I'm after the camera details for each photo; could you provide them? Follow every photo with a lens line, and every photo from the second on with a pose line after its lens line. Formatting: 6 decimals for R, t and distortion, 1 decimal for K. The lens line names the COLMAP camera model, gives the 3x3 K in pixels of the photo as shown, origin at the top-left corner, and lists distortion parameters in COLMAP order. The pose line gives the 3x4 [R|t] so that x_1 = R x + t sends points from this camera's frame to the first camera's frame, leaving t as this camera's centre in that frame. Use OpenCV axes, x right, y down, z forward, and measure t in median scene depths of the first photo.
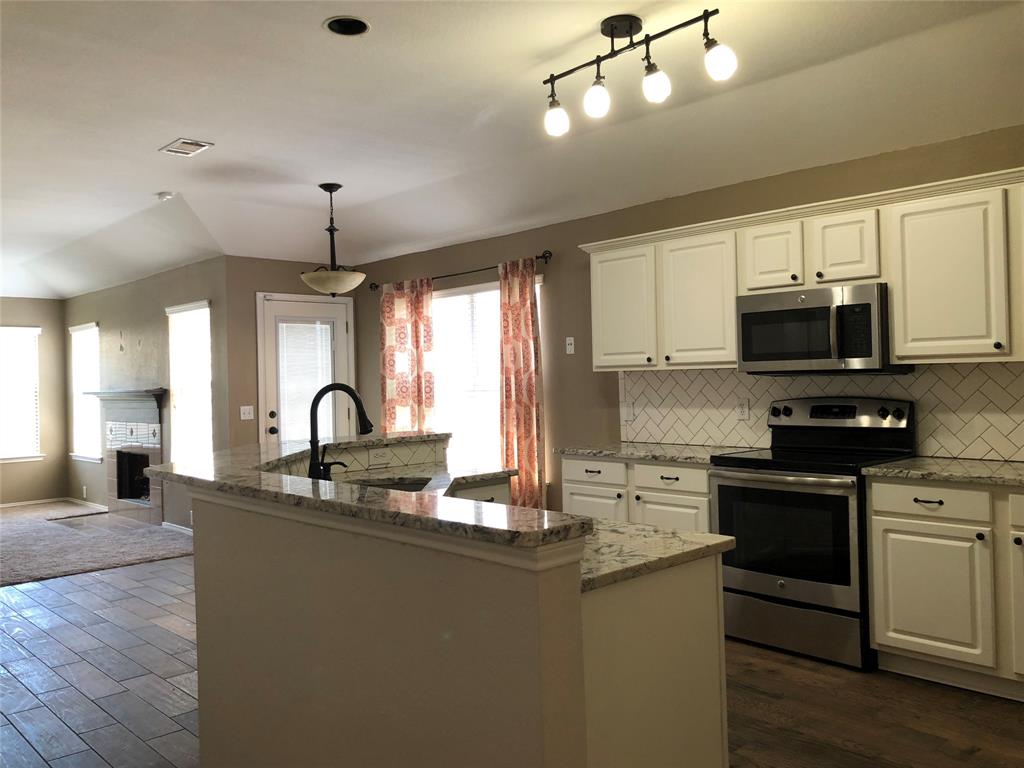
lens RADIAL K [[840.0, 0, 512.0], [0, 840.0, 384.0], [0, 0, 1]] dist [0.007840, -0.050573]
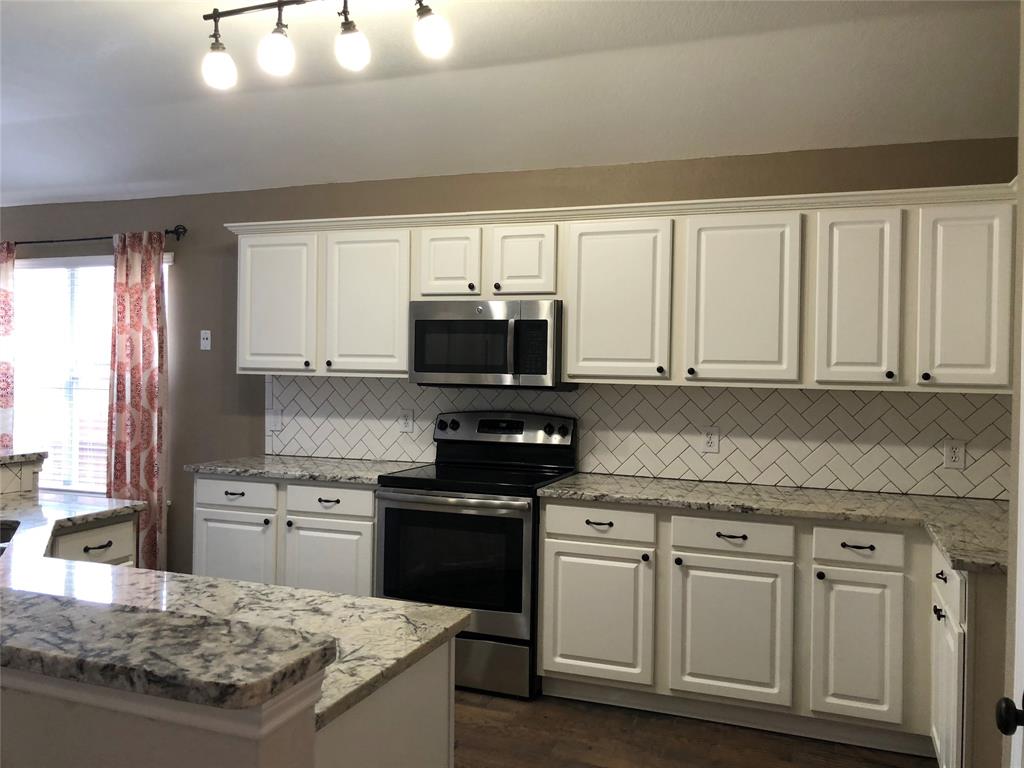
lens RADIAL K [[846.6, 0, 531.6], [0, 846.6, 374.7], [0, 0, 1]] dist [0.056526, -0.095429]
pose [[0.891796, 0.037368, 0.450893, -0.031686], [-0.037278, 0.999264, -0.009084, -0.020815], [-0.450900, -0.008707, 0.892532, 0.114532]]
